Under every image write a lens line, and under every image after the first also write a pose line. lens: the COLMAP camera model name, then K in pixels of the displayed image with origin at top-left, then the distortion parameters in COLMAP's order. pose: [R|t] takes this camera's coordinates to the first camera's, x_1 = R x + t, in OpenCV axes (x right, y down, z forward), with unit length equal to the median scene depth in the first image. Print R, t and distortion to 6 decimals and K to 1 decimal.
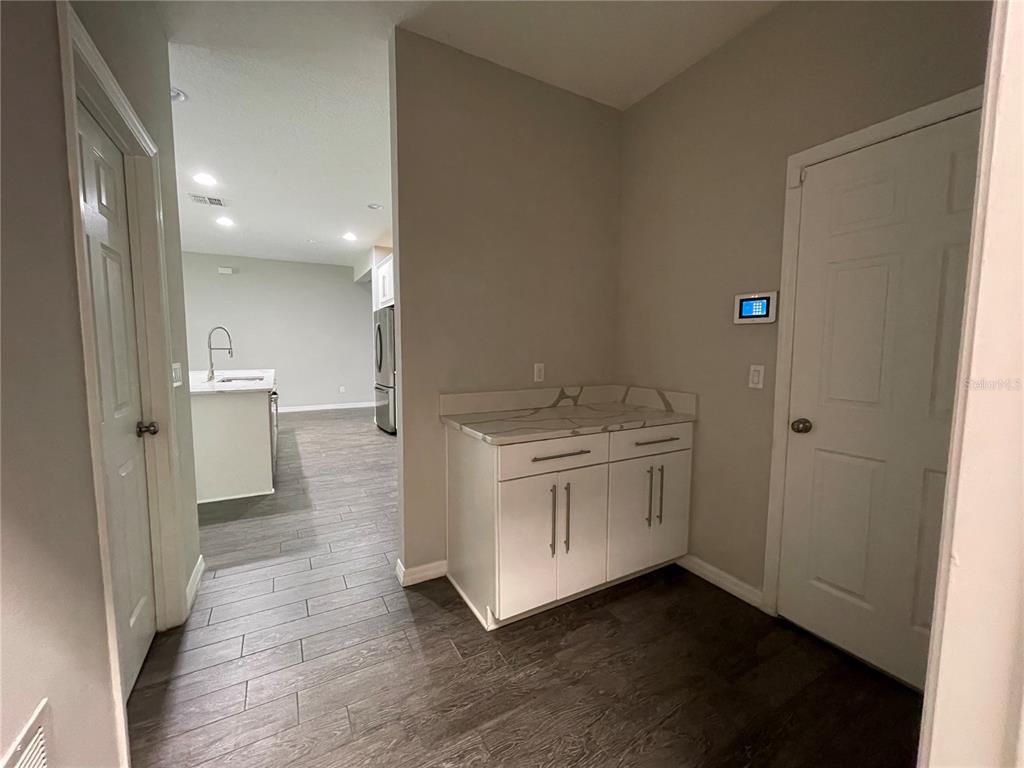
lens RADIAL K [[413.7, 0, 507.5], [0, 413.7, 379.0], [0, 0, 1]] dist [-0.003349, 0.001698]
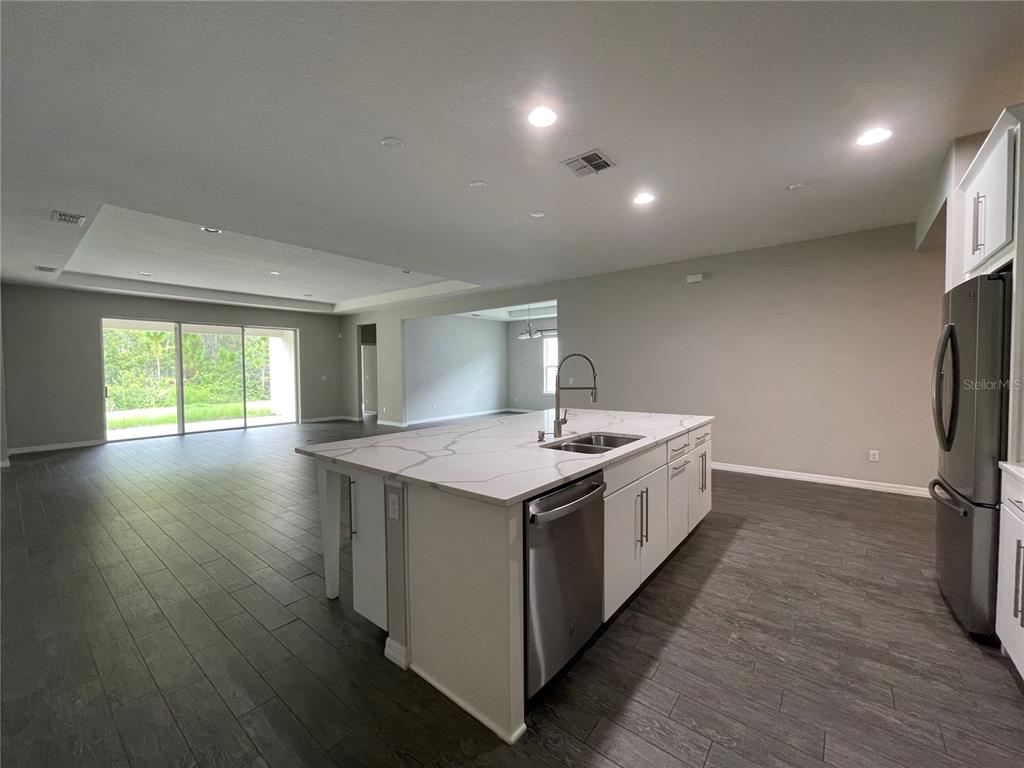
lens RADIAL K [[413.7, 0, 509.8], [0, 413.7, 380.1], [0, 0, 1]] dist [-0.003349, 0.001698]
pose [[0.373683, 0.020551, -0.927329, -0.114418], [-0.064863, 0.997886, -0.004023, -0.057982], [0.925286, 0.061653, 0.374226, 0.509368]]
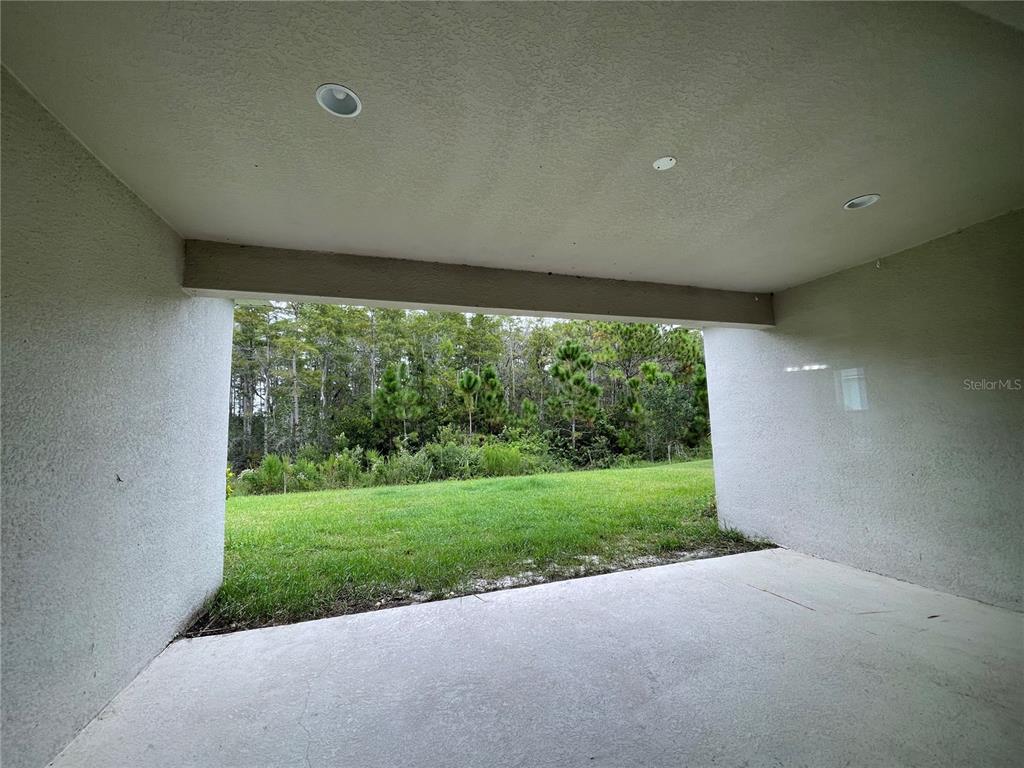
lens RADIAL K [[413.7, 0, 511.5], [0, 413.7, 381.6], [0, 0, 1]] dist [-0.003349, 0.001698]
pose [[-0.198247, -0.104479, -0.974568, -1.905834], [-0.051860, 0.994028, -0.096016, 0.005910], [0.978779, 0.031506, -0.202481, -0.191417]]
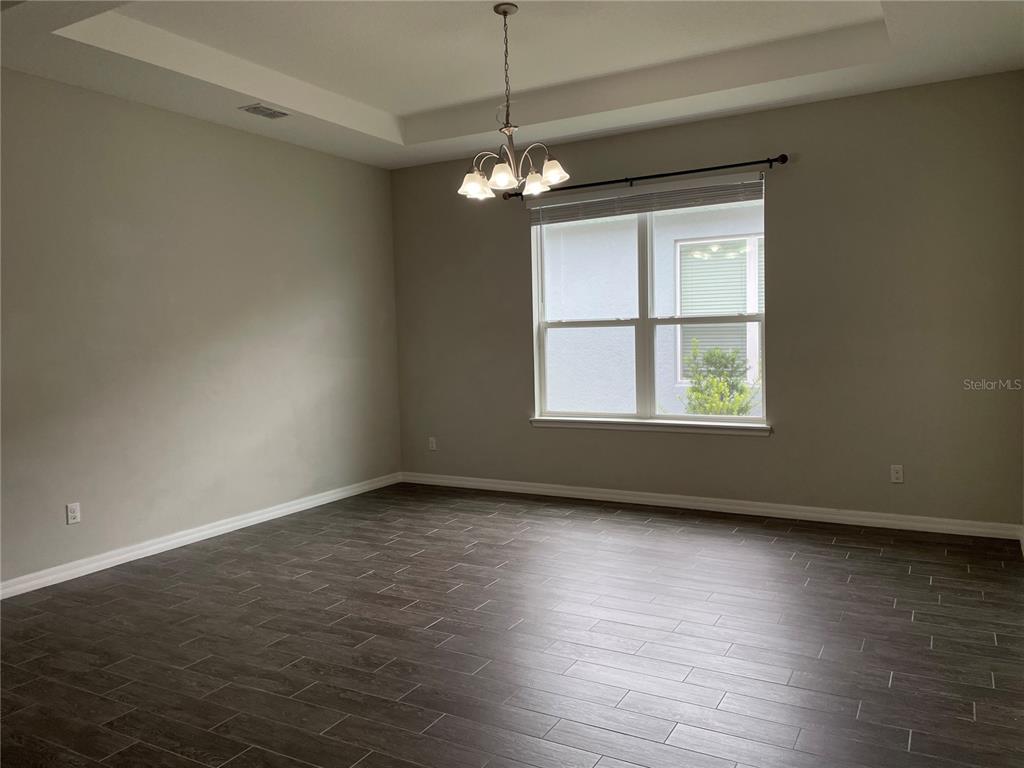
lens RADIAL K [[771.5, 0, 514.6], [0, 771.5, 382.7], [0, 0, 1]] dist [0.051596, 0.000544]
pose [[0.524061, 0.039898, -0.850746, -1.051323], [-0.046191, 0.998763, 0.018387, -0.083273], [0.850427, 0.029661, 0.525256, 0.841239]]
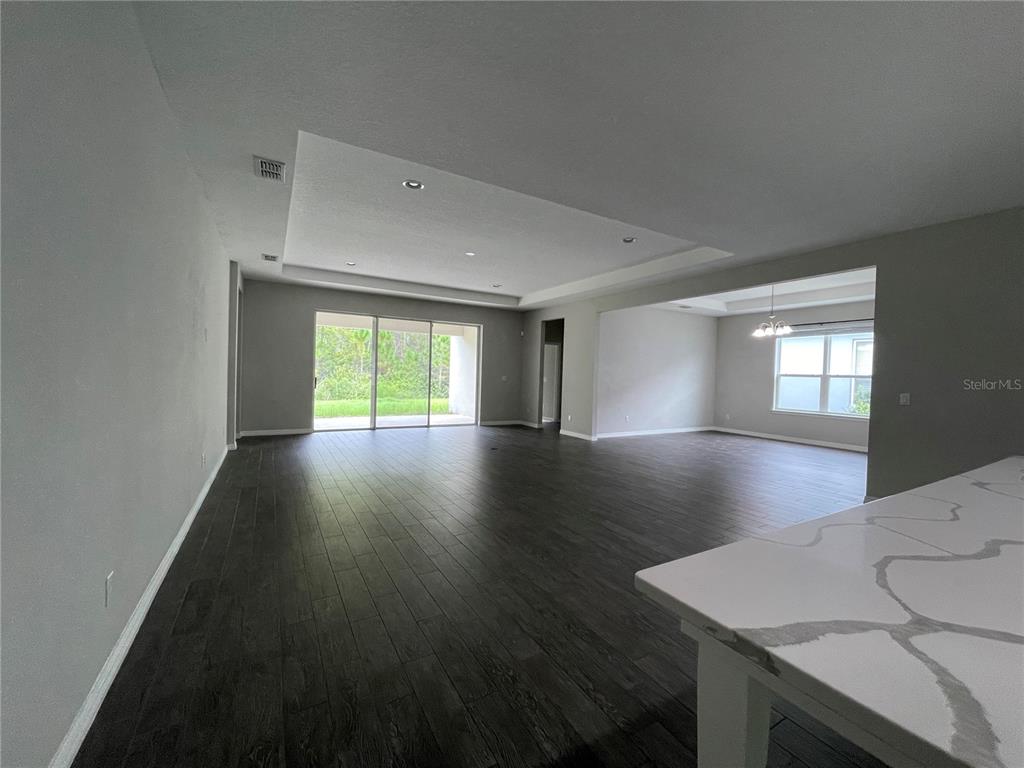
lens RADIAL K [[413.7, 0, 514.9], [0, 413.7, 382.1], [0, 0, 1]] dist [-0.003349, 0.001698]
pose [[0.029853, 0.018567, -0.999382, -0.447481], [-0.110727, 0.993735, 0.015155, -0.035663], [0.993402, 0.110206, 0.031722, 0.420142]]
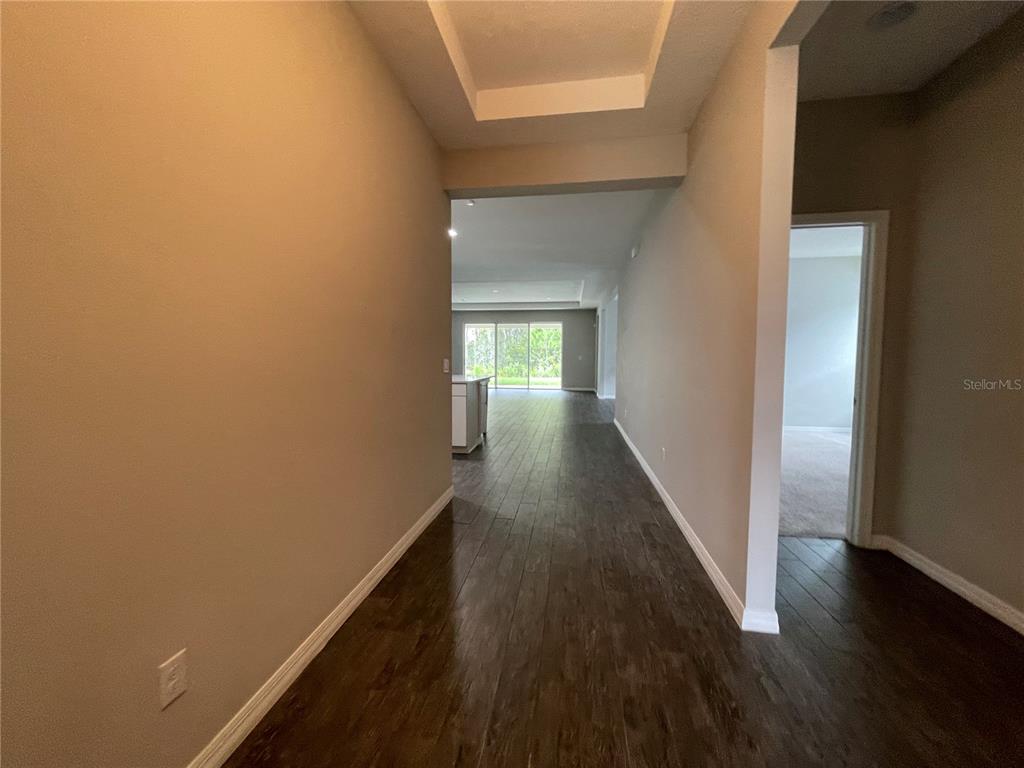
lens RADIAL K [[413.7, 0, 515.9], [0, 413.7, 385.7], [0, 0, 1]] dist [-0.003349, 0.001698]
pose [[-0.598162, 0.052900, -0.799627, 0.062184], [-0.071184, 0.990367, 0.118768, -0.125203], [0.798207, 0.127963, -0.588634, 1.643560]]
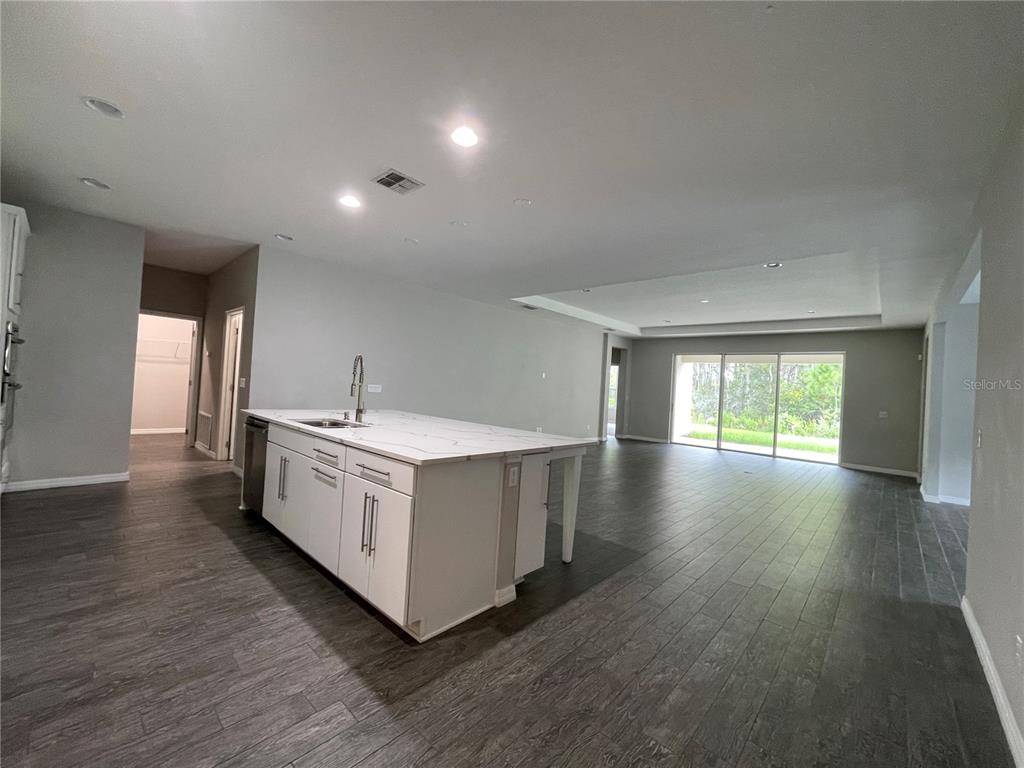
lens RADIAL K [[413.7, 0, 513.1], [0, 413.7, 382.1], [0, 0, 1]] dist [-0.003349, 0.001698]
pose [[-0.947105, -0.060189, -0.315228, -0.552006], [-0.084725, 0.994301, 0.064707, -0.116090], [0.309537, 0.087992, -0.946807, 1.385784]]
